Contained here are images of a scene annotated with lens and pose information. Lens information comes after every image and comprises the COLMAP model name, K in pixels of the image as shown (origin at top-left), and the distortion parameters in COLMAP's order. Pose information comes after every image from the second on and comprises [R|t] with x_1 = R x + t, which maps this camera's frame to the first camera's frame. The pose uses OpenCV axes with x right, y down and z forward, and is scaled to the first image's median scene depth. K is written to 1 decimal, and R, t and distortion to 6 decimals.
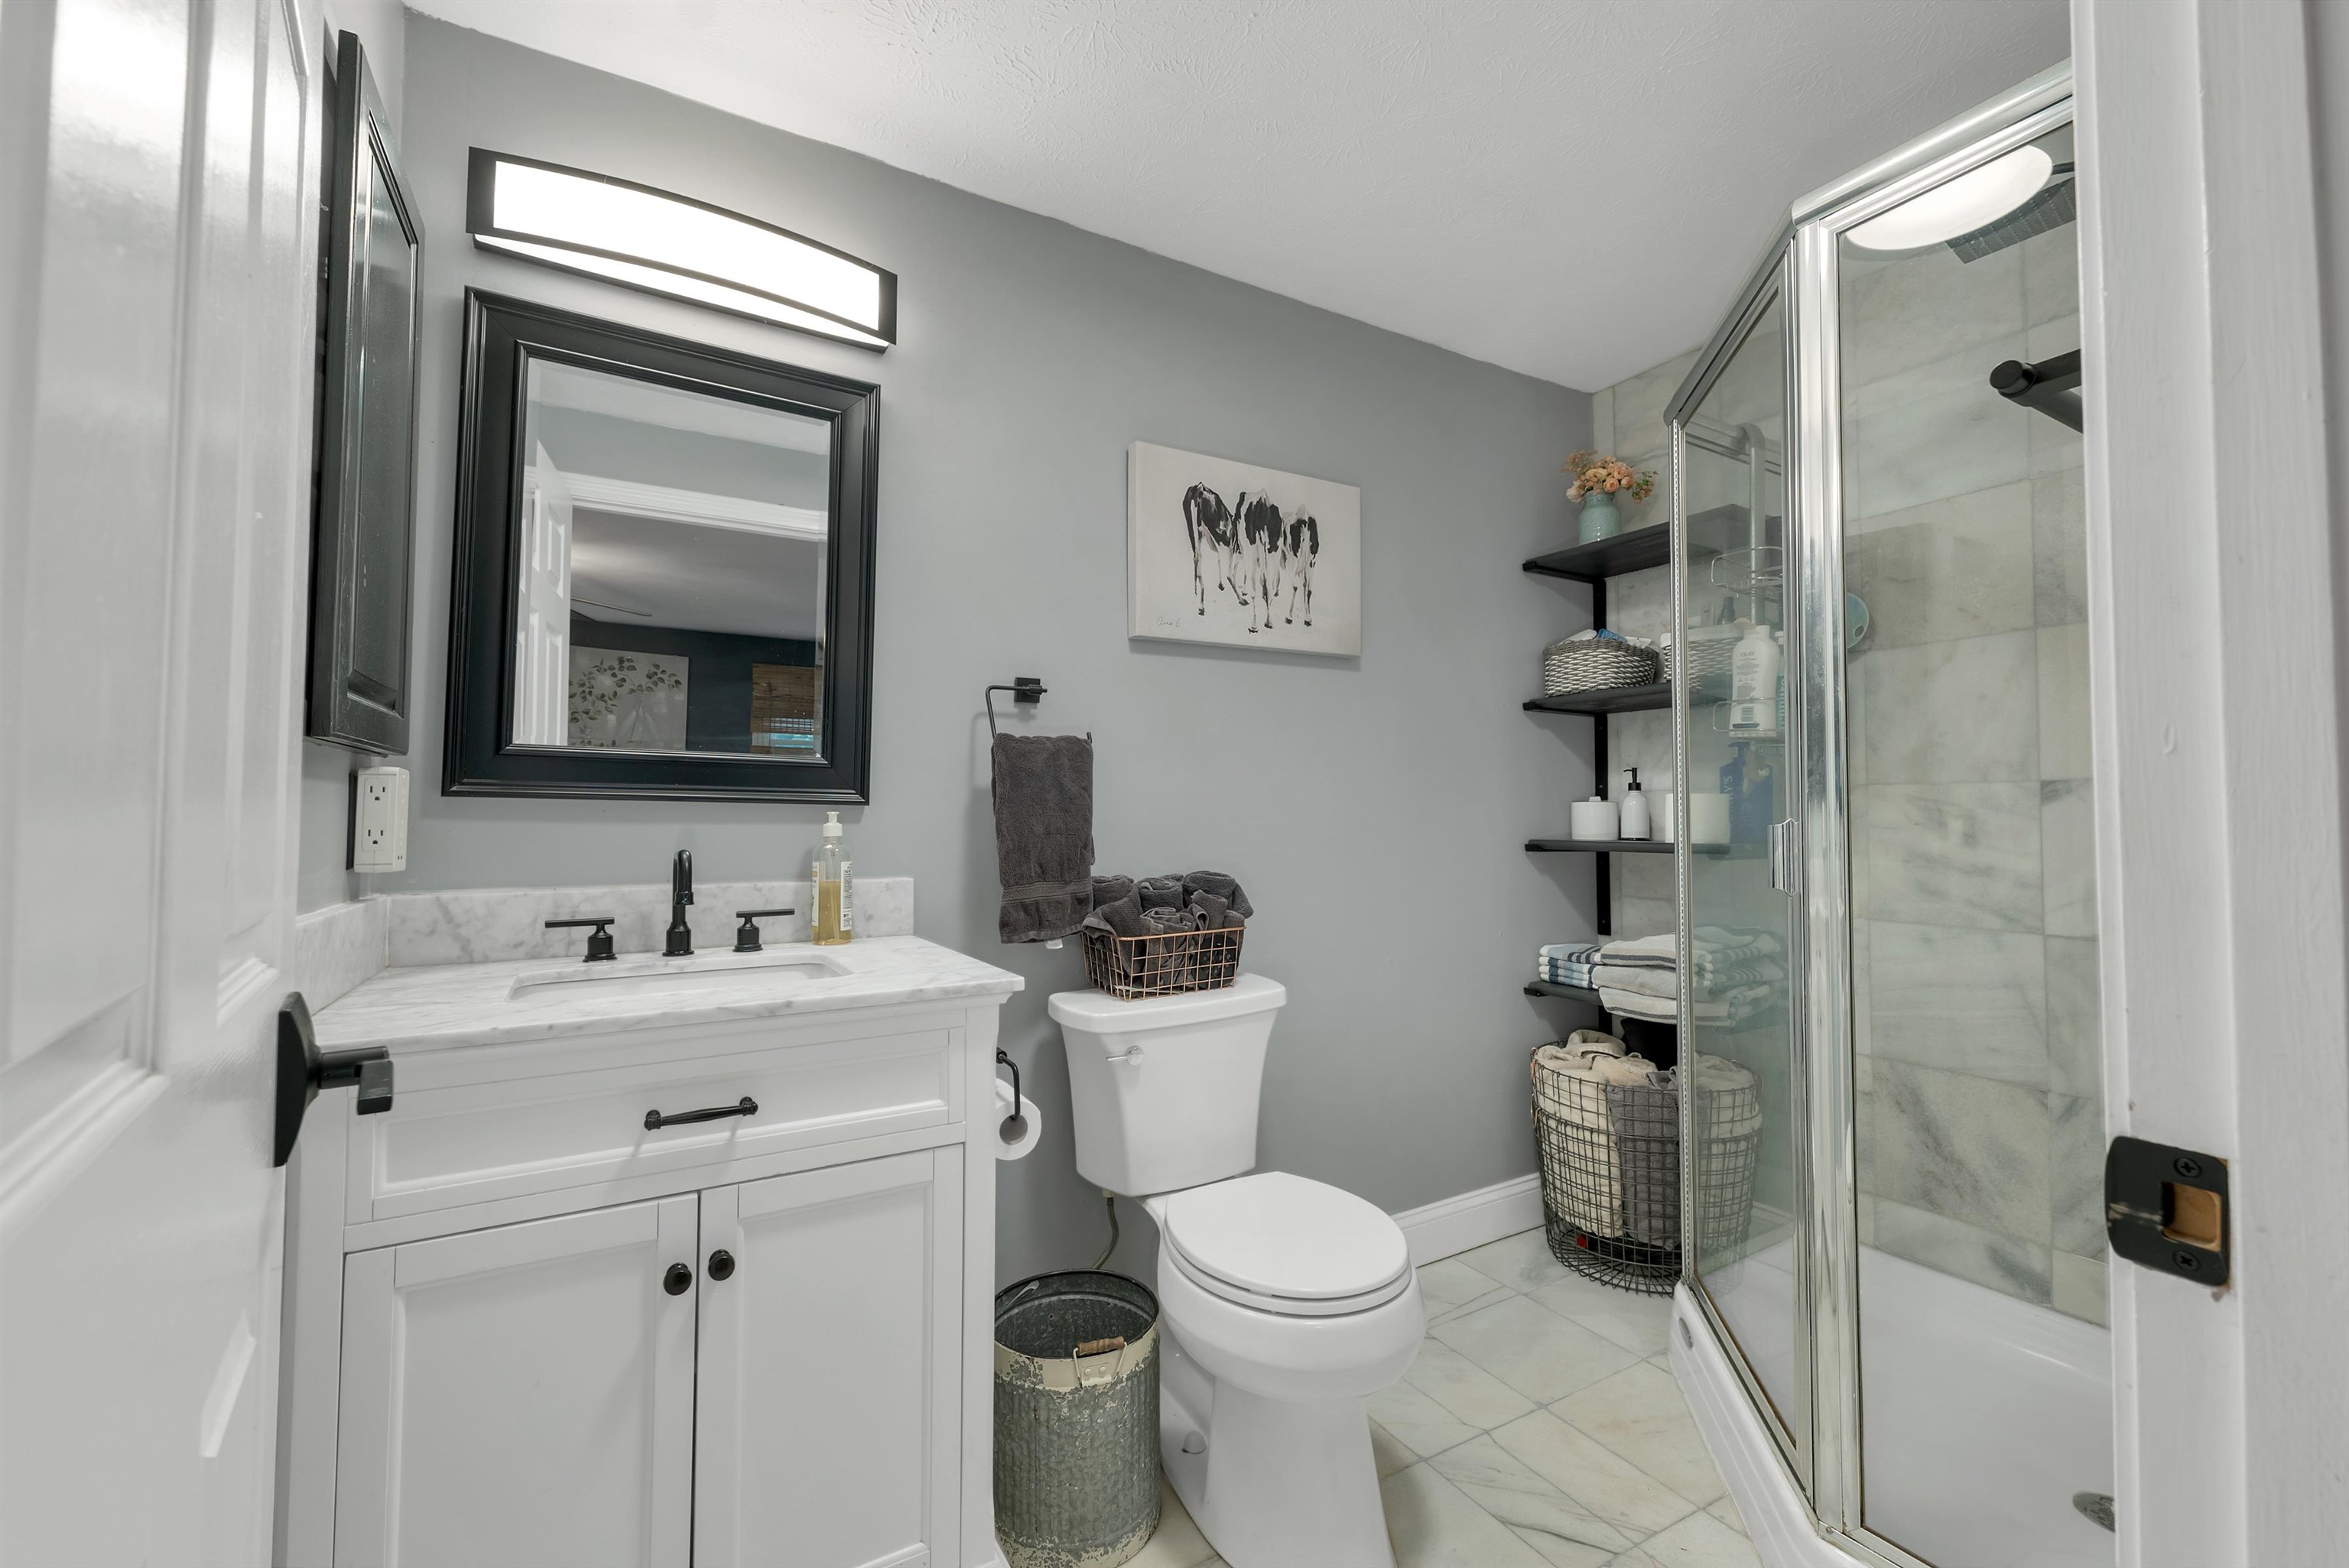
lens RADIAL K [[956.3, 0, 1172.7], [0, 956.3, 782.0], [0, 0, 1]] dist [0.008688, -0.007767]
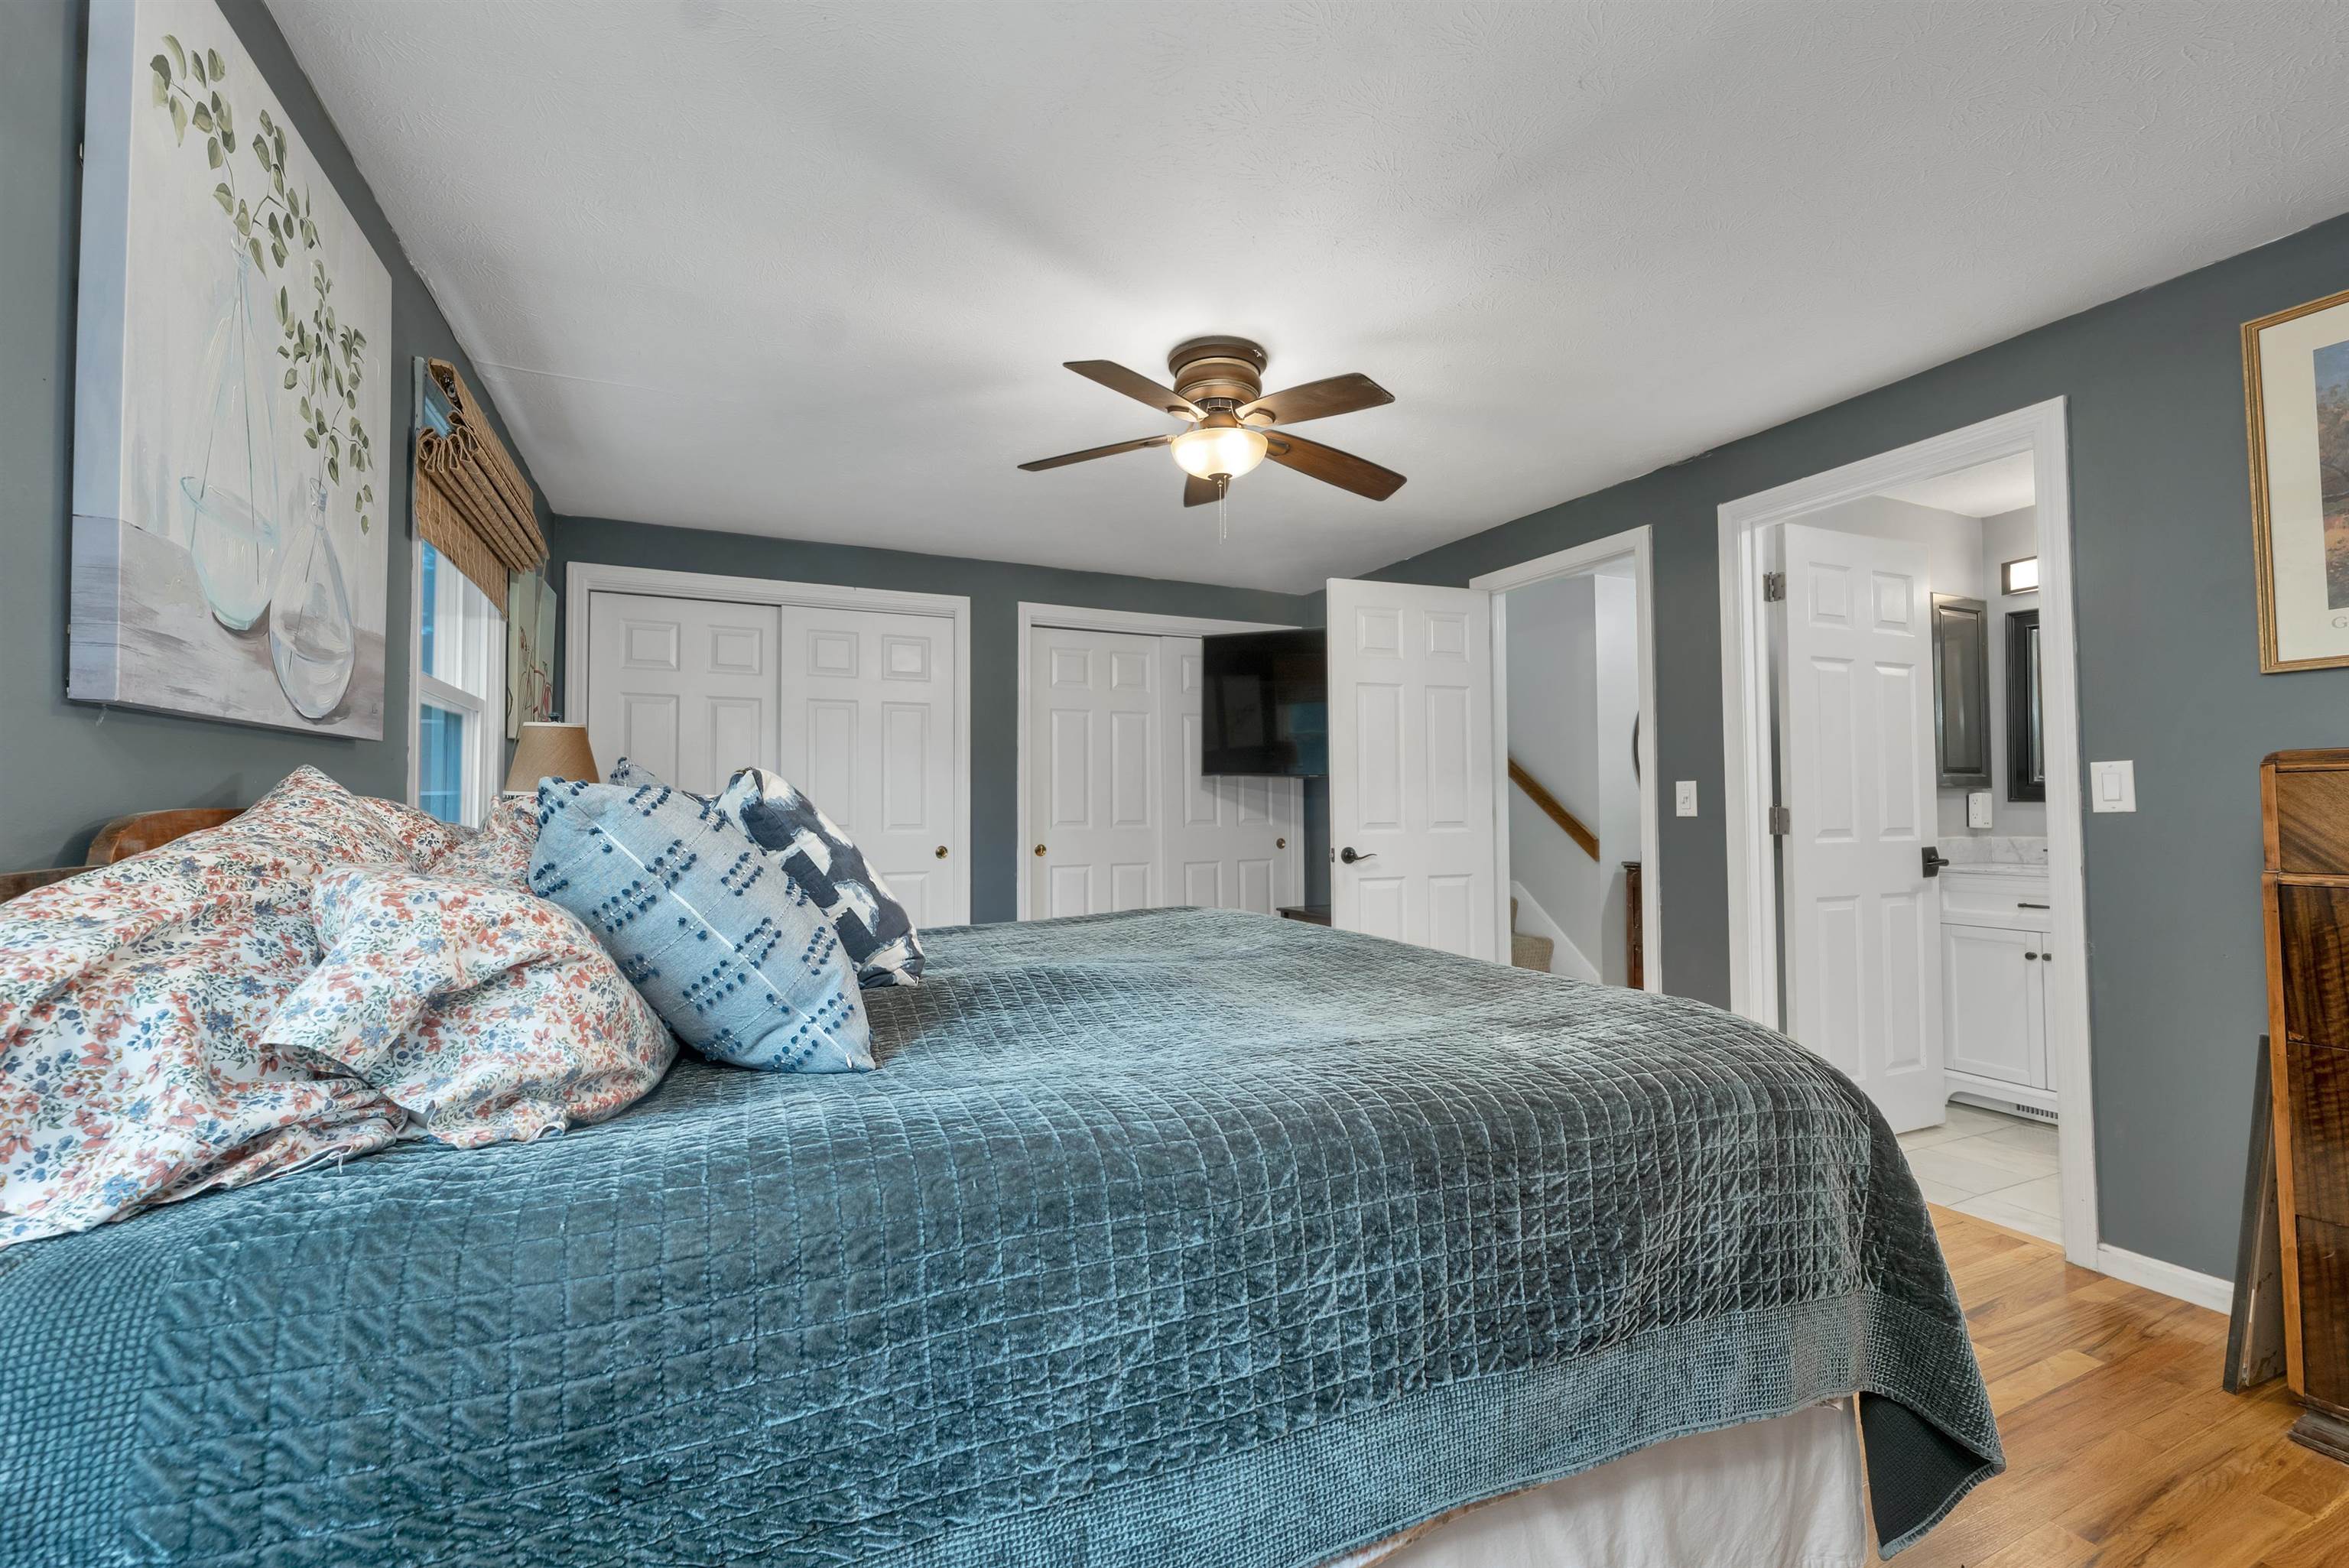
lens RADIAL K [[956.3, 0, 1172.7], [0, 956.3, 782.0], [0, 0, 1]] dist [0.008688, -0.007767]
pose [[-0.106182, -0.035545, -0.993711, 1.998163], [0.040927, 0.998358, -0.040084, -0.027218], [0.993504, -0.044926, -0.104553, -0.982103]]
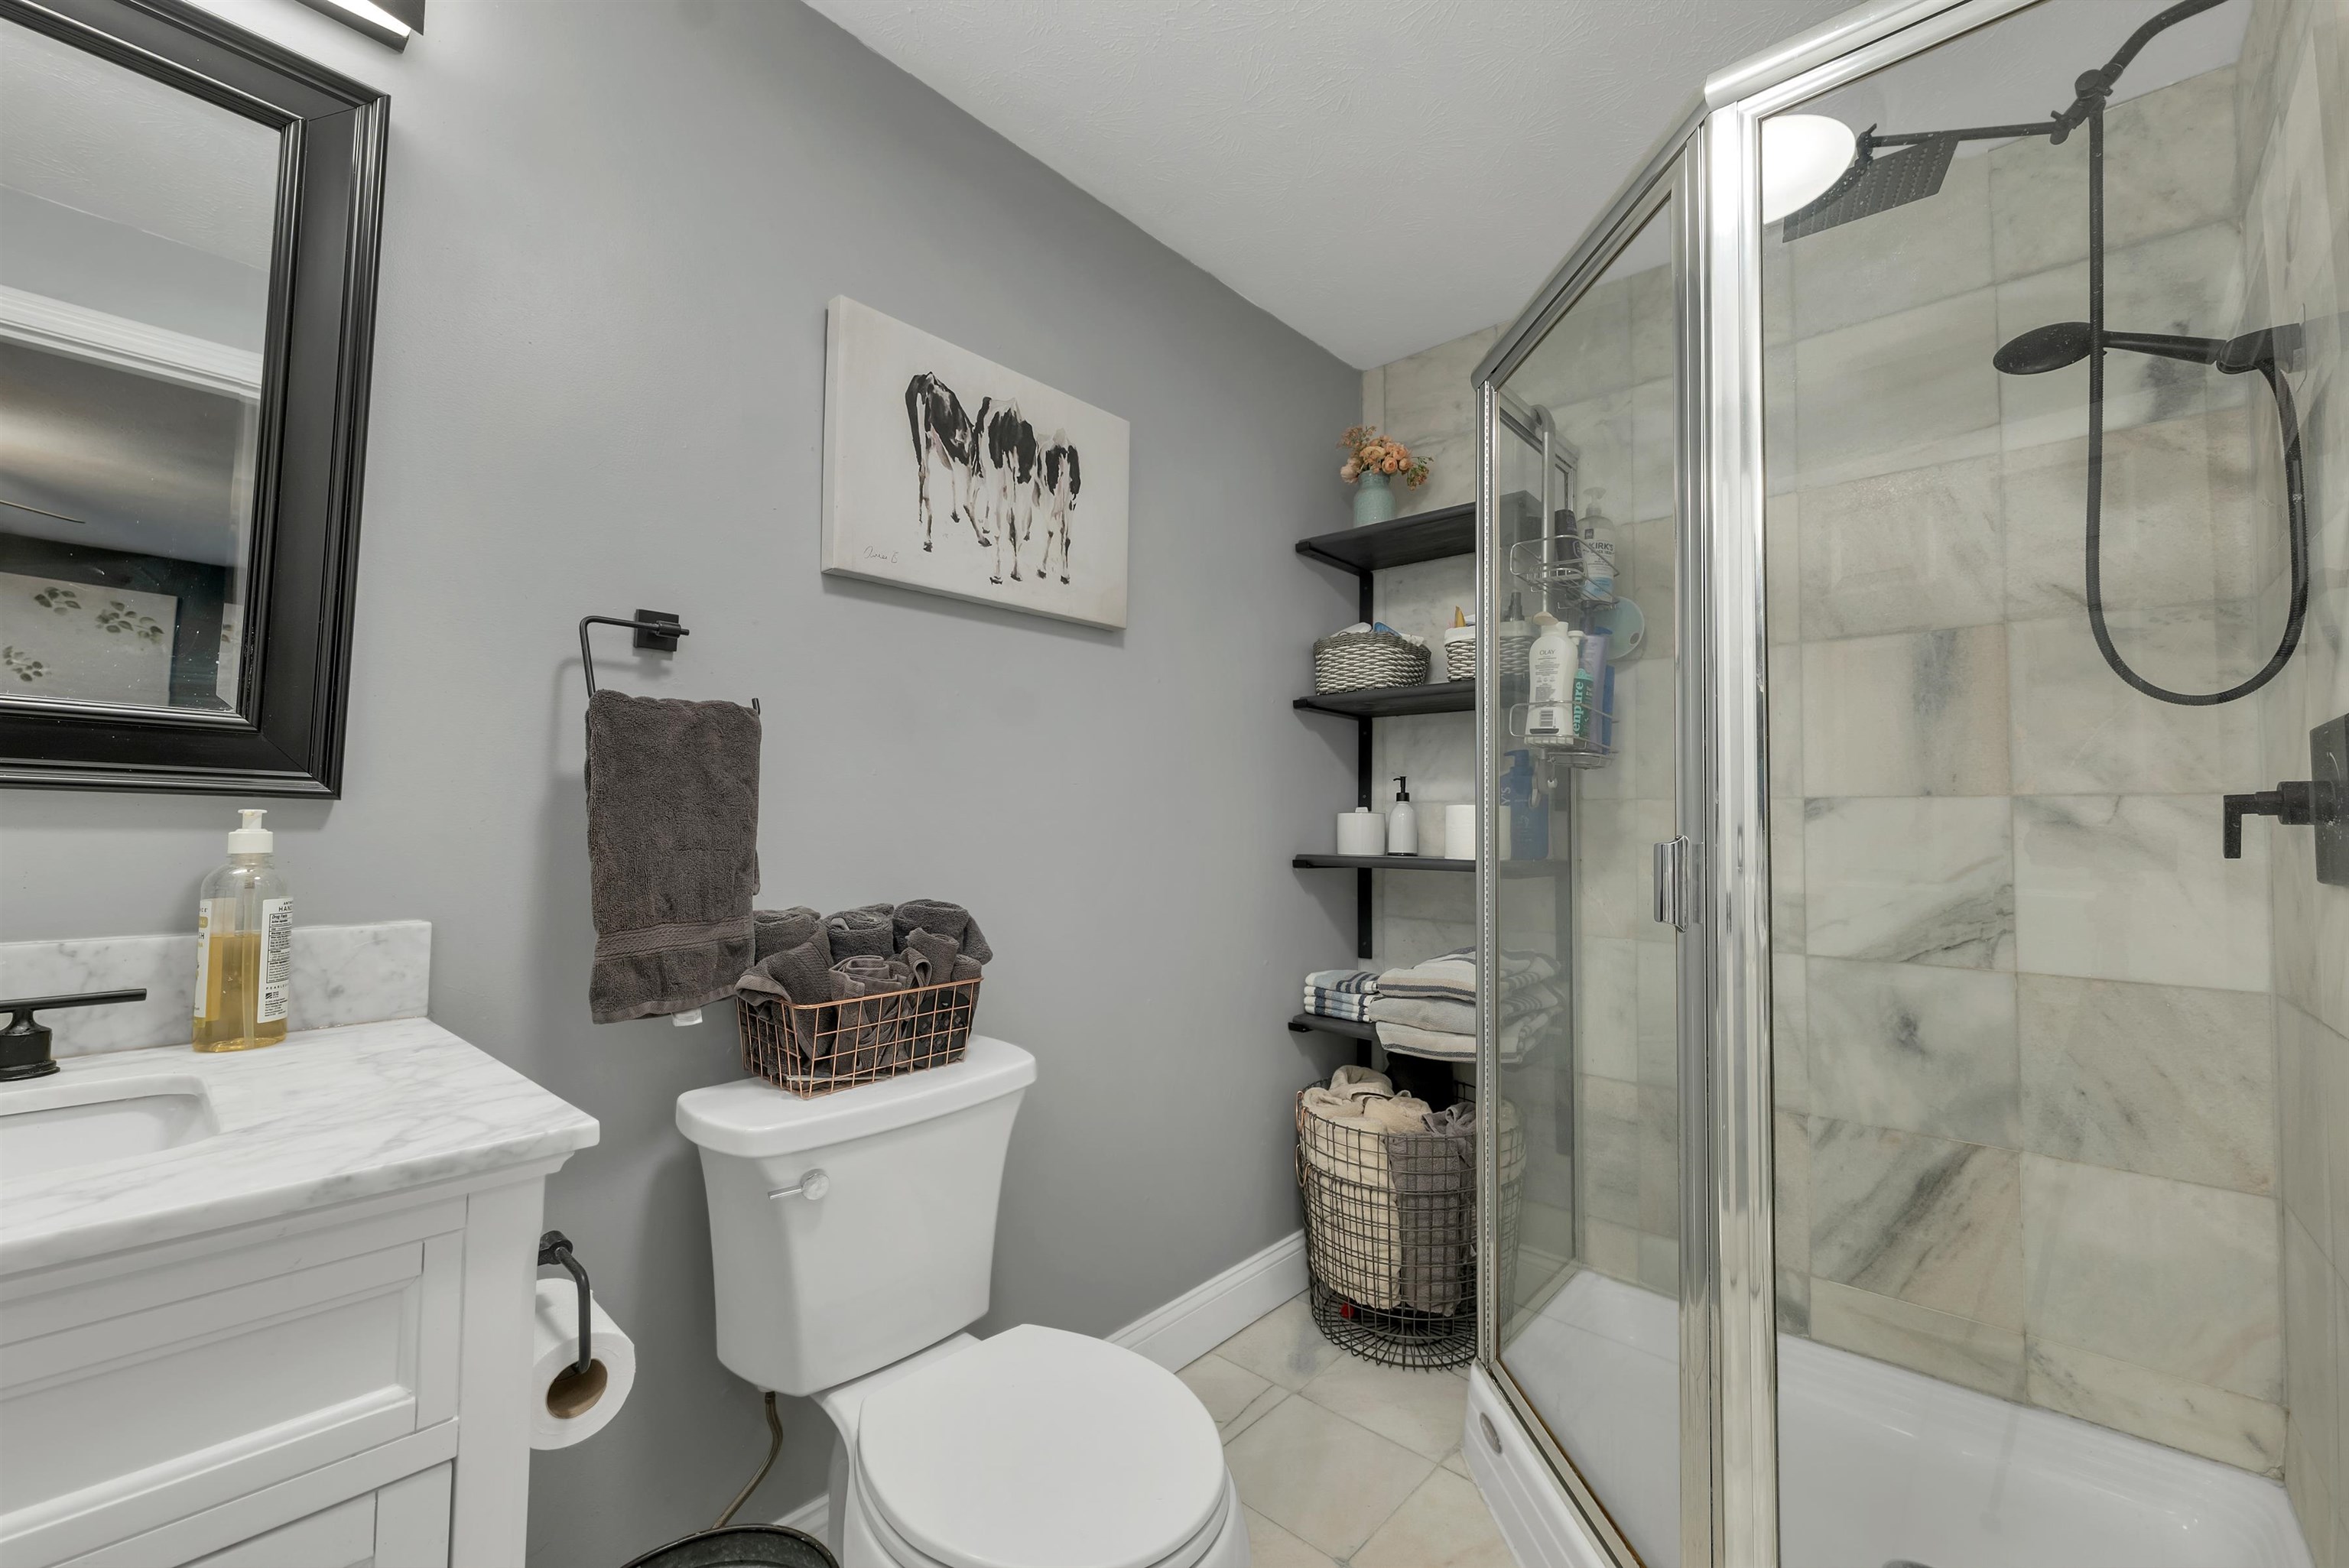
lens RADIAL K [[956.3, 0, 1172.7], [0, 956.3, 782.0], [0, 0, 1]] dist [0.008688, -0.007767]
pose [[0.952210, 0.024528, 0.304458, -0.010639], [-0.021808, 0.999686, -0.012332, 0.008425], [-0.304665, 0.005103, 0.952446, 0.247222]]
